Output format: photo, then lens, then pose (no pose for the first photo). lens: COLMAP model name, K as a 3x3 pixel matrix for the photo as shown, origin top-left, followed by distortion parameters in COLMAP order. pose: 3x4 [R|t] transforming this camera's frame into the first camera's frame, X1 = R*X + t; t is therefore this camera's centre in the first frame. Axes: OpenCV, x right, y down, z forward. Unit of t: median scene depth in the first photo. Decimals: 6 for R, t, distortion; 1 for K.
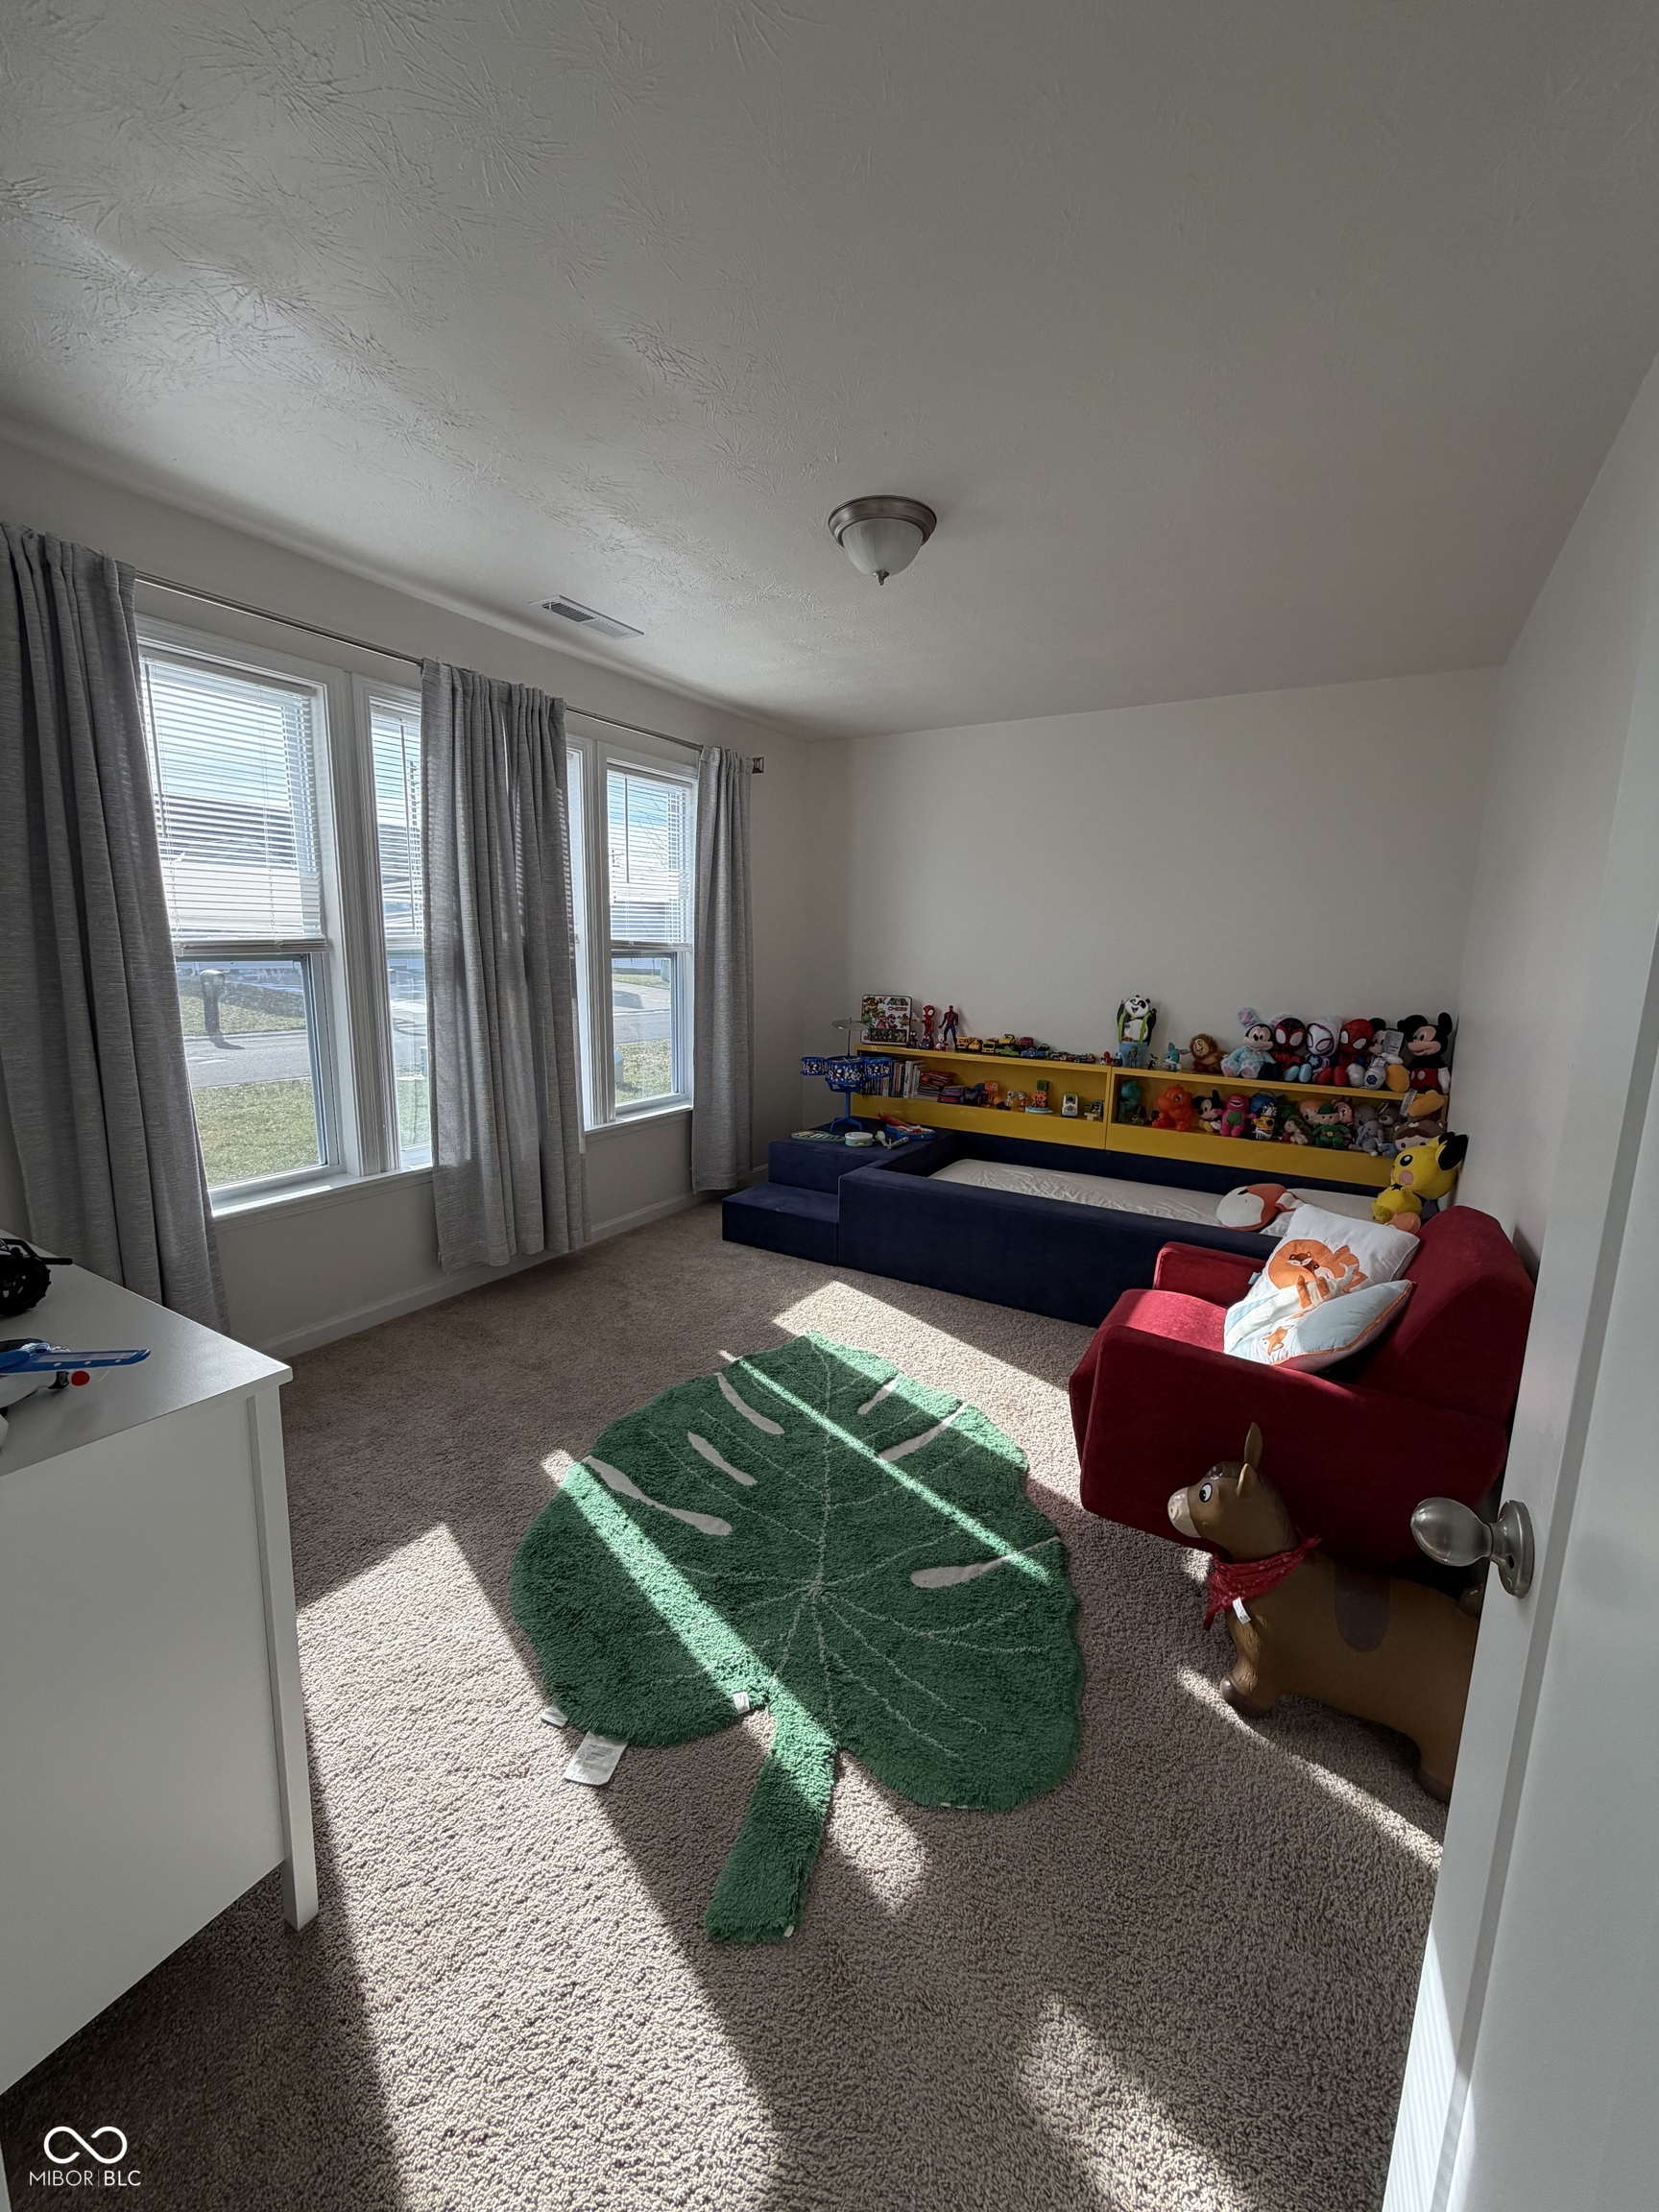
lens RADIAL K [[873.6, 0, 829.1], [0, 873.6, 1098.9], [0, 0, 1]] dist [-0.001722, -0.000058]
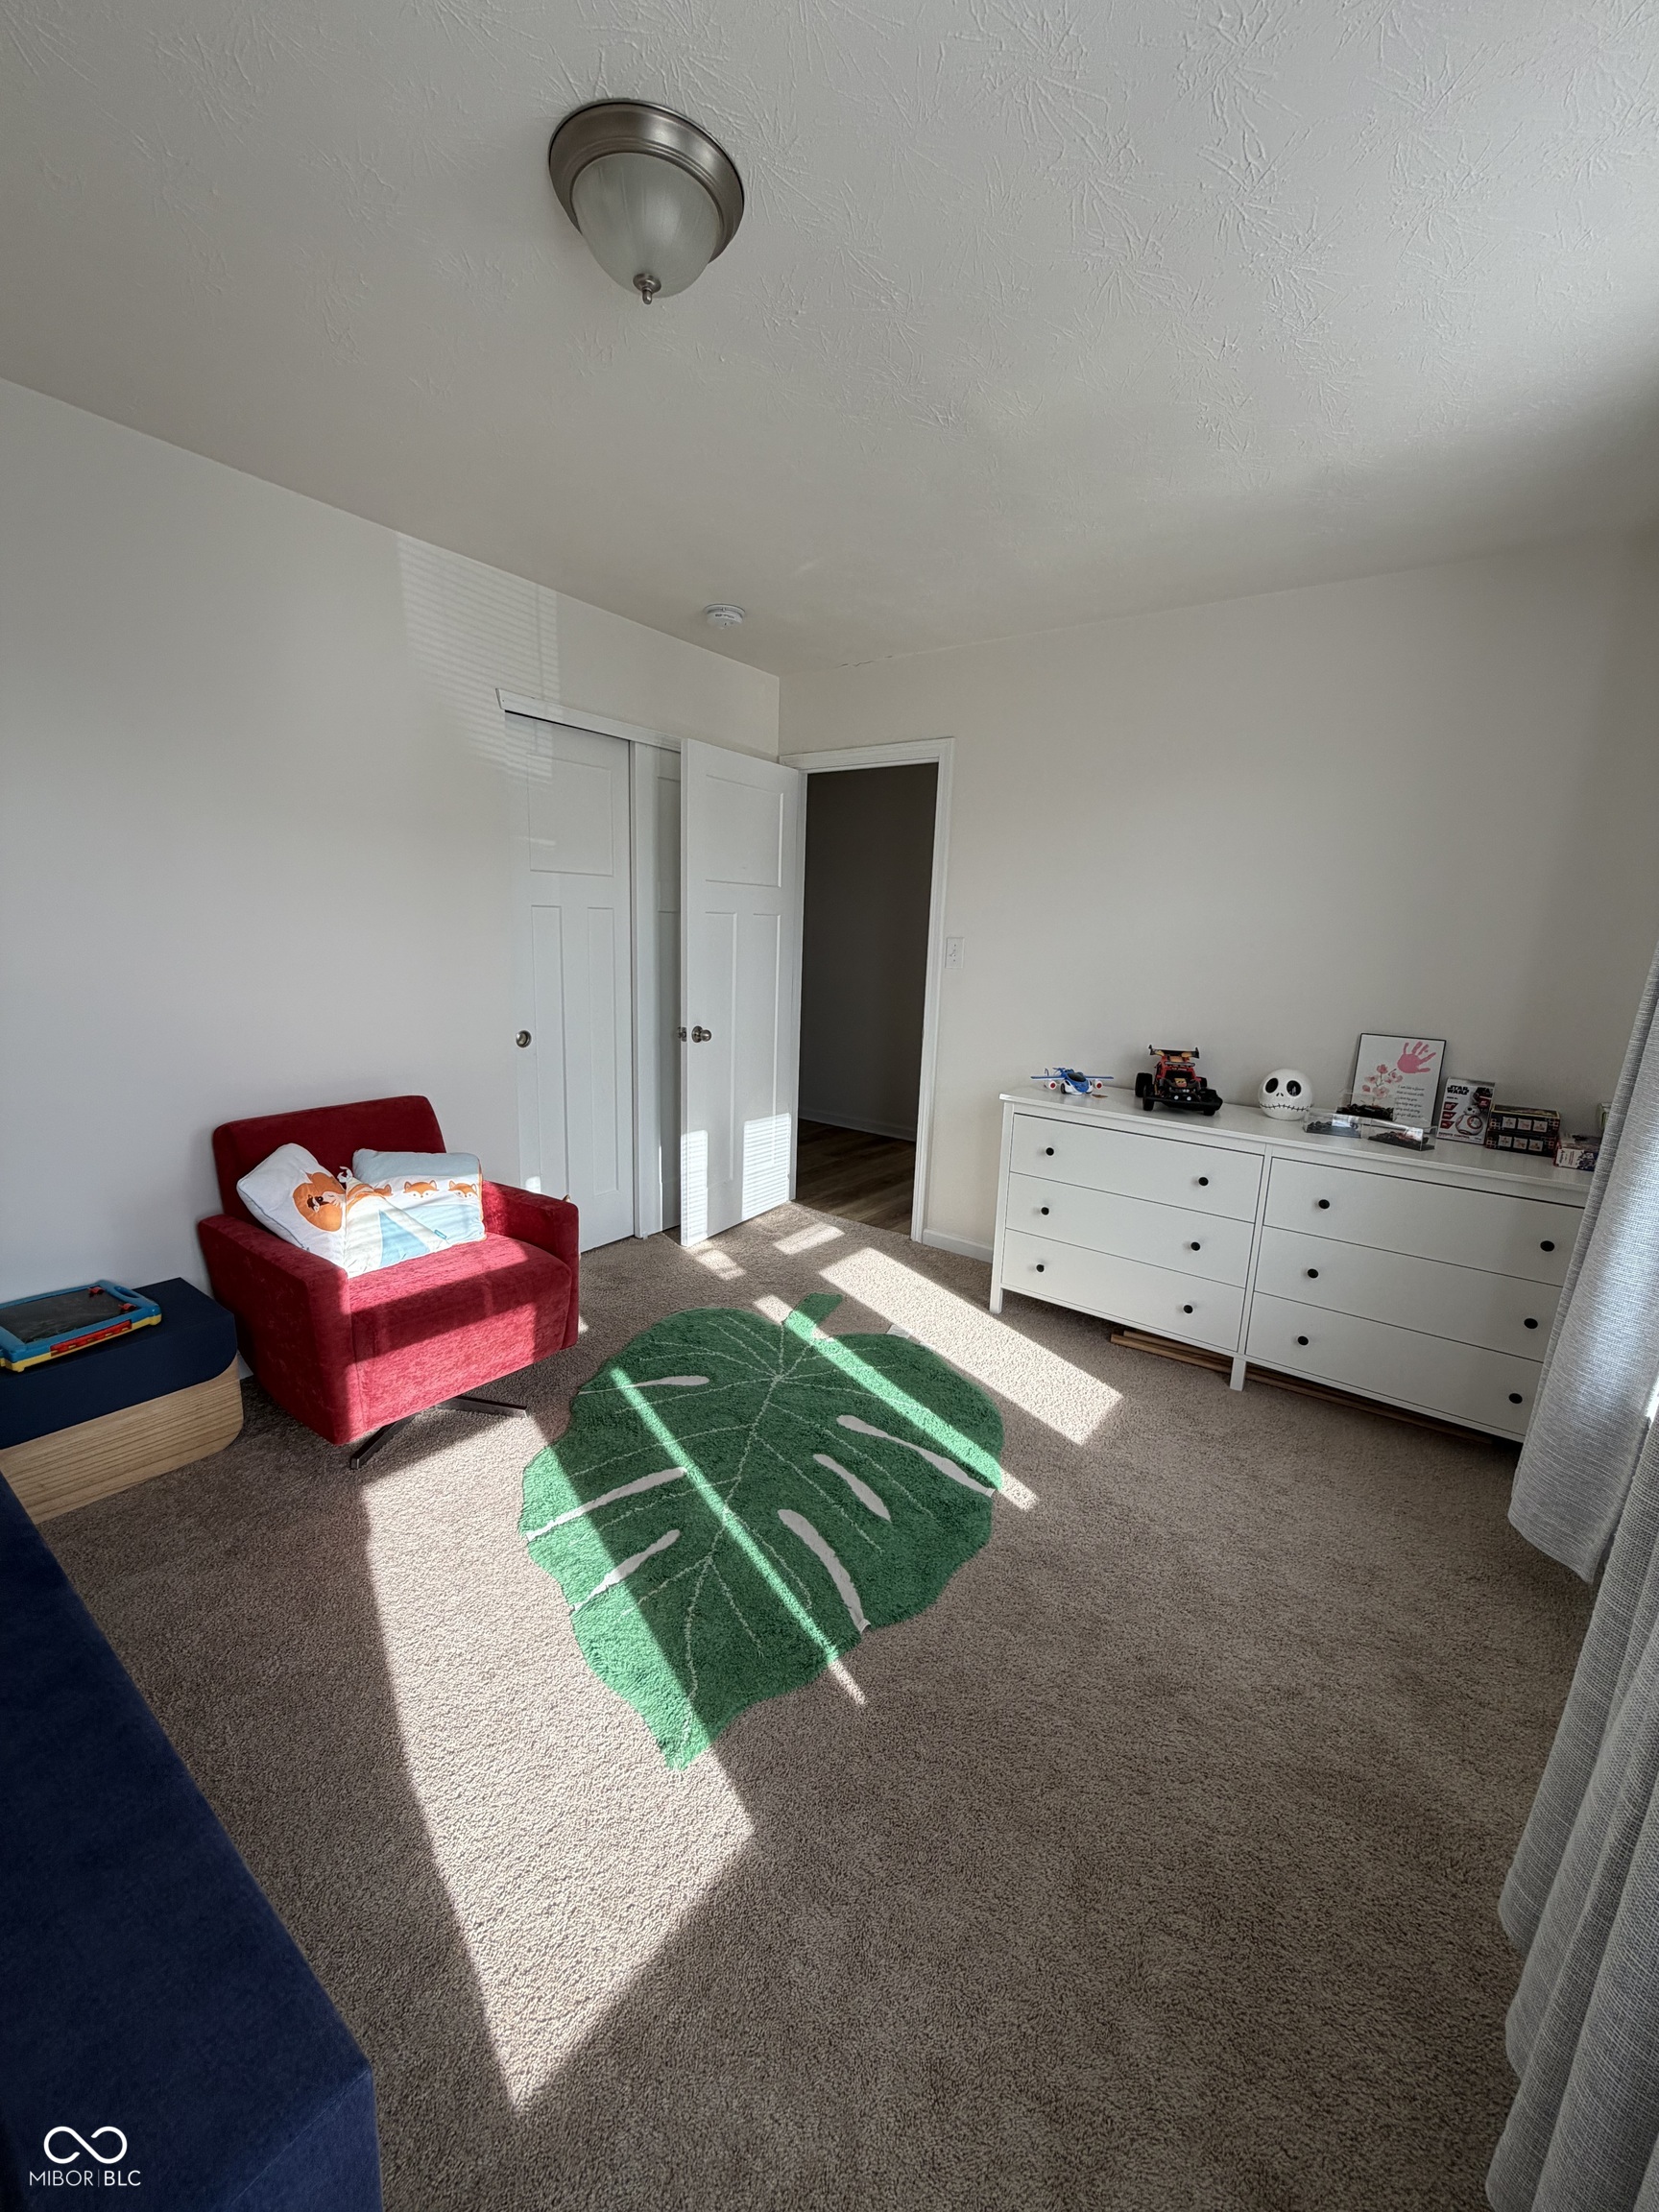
lens RADIAL K [[873.6, 0, 829.1], [0, 873.6, 1098.9], [0, 0, 1]] dist [-0.001722, -0.000058]
pose [[-0.993627, -0.067095, 0.090575, -0.164413], [-0.029767, 0.931212, 0.363261, -0.329171], [-0.108717, 0.358250, -0.927274, 1.774838]]
